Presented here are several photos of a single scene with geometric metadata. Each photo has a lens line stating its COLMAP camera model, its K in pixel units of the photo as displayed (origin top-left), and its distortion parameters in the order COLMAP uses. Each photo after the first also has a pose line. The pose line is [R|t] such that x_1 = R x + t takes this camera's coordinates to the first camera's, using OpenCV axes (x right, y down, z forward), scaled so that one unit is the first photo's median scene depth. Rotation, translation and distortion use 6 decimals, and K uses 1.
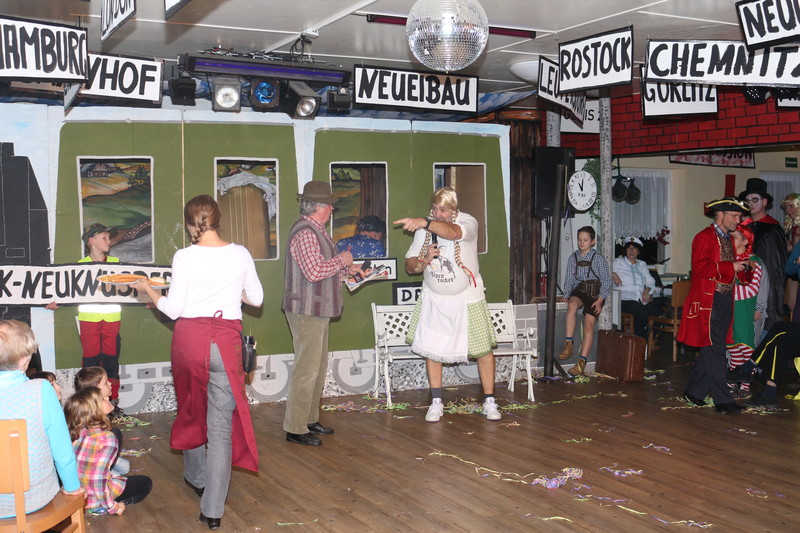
lens RADIAL K [[941.8, 0, 397.7], [0, 941.8, 267.0], [0, 0, 1]] dist [-0.094168, 0.090762]
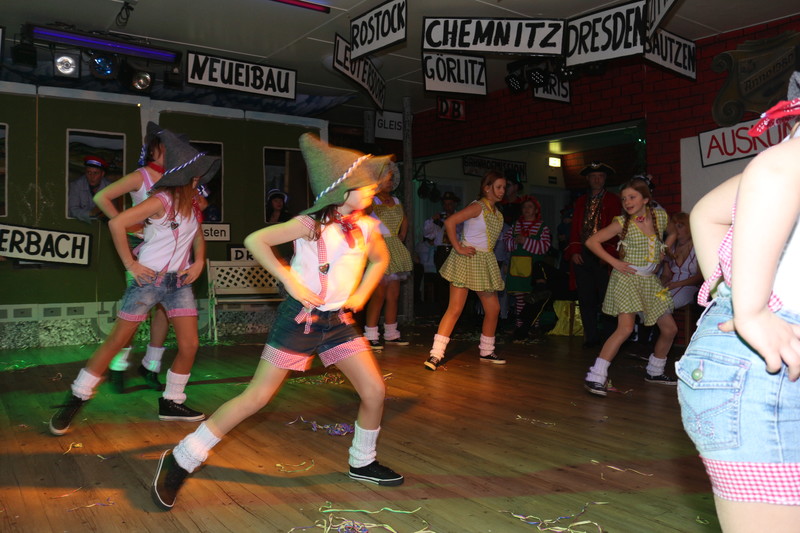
lens RADIAL K [[657.8, 0, 400.0], [0, 657.8, 266.5], [0, 0, 1]] dist [-0.163047, 0.134049]
pose [[0.987203, 0.000955, 0.159467, 0.088917], [0.004699, 0.999374, -0.035078, 0.084342], [-0.159400, 0.035379, 0.986580, 0.170087]]
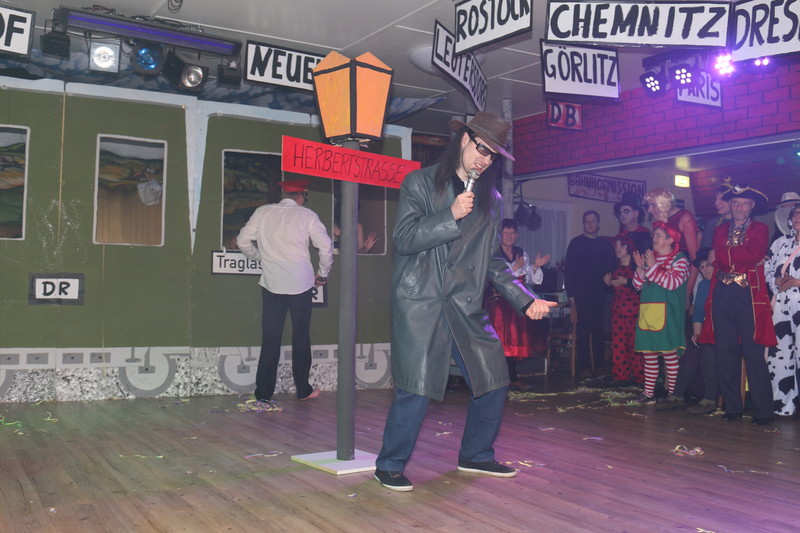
lens RADIAL K [[810.1, 0, 399.0], [0, 810.1, 262.7], [0, 0, 1]] dist [-0.135208, 0.134608]
pose [[0.996709, 0.026915, 0.076460, 0.051620], [-0.020221, 0.996003, -0.087005, 0.078184], [-0.078496, 0.085172, 0.993269, 0.189835]]
